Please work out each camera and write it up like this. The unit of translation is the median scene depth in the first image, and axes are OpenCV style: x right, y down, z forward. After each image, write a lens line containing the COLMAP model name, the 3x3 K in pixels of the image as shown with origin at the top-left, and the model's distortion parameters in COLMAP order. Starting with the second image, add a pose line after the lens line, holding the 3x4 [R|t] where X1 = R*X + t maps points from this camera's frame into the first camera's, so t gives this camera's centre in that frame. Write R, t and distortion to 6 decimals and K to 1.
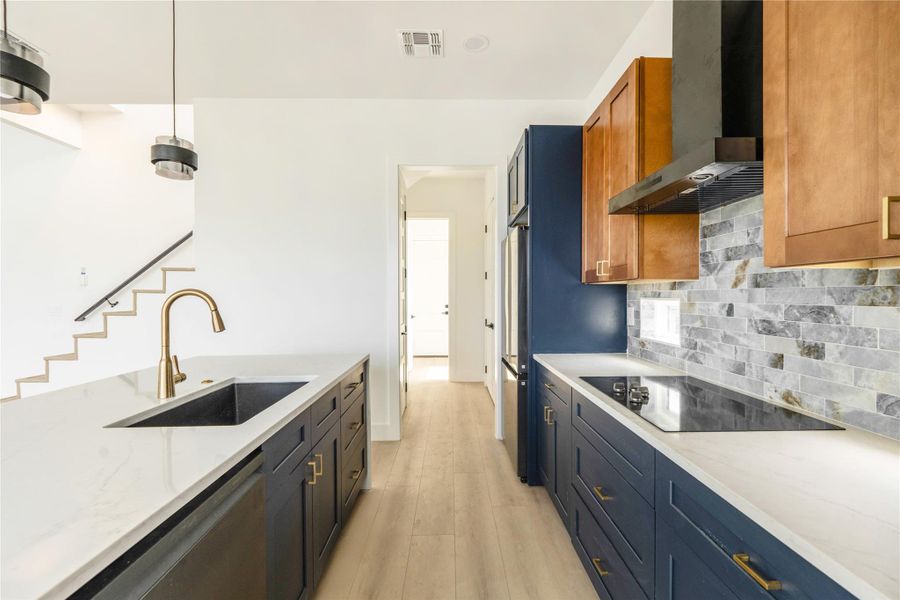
lens RADIAL K [[390.0, 0, 456.2], [0, 390.0, 296.8], [0, 0, 1]] dist [-0.000368, -0.002931]
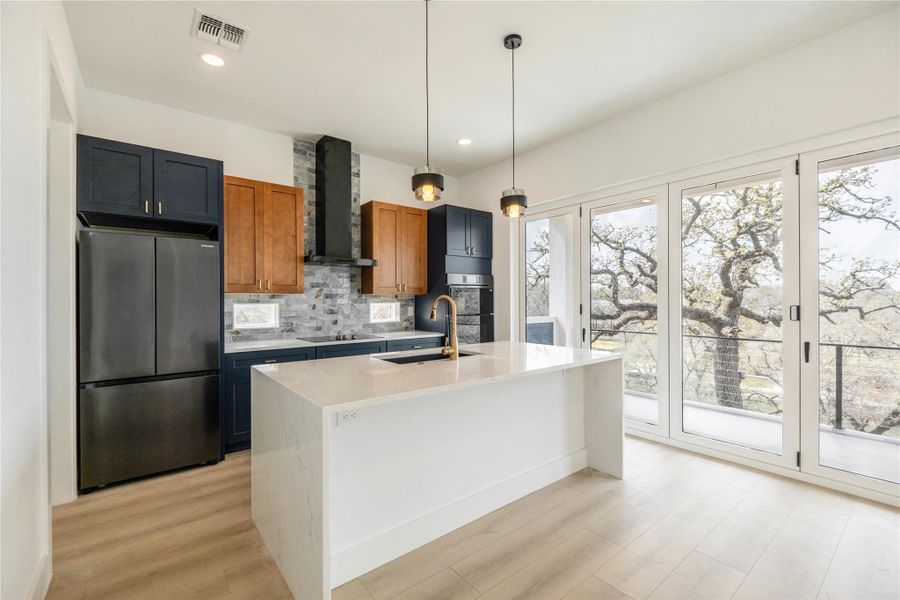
lens RADIAL K [[390.0, 0, 450.5], [0, 390.0, 300.2], [0, 0, 1]] dist [-0.000368, -0.002931]
pose [[-0.609400, 0.002236, 0.792859, -1.819703], [0.007203, 0.999970, 0.002717, -0.010640], [-0.792830, 0.007367, -0.609399, 1.784247]]
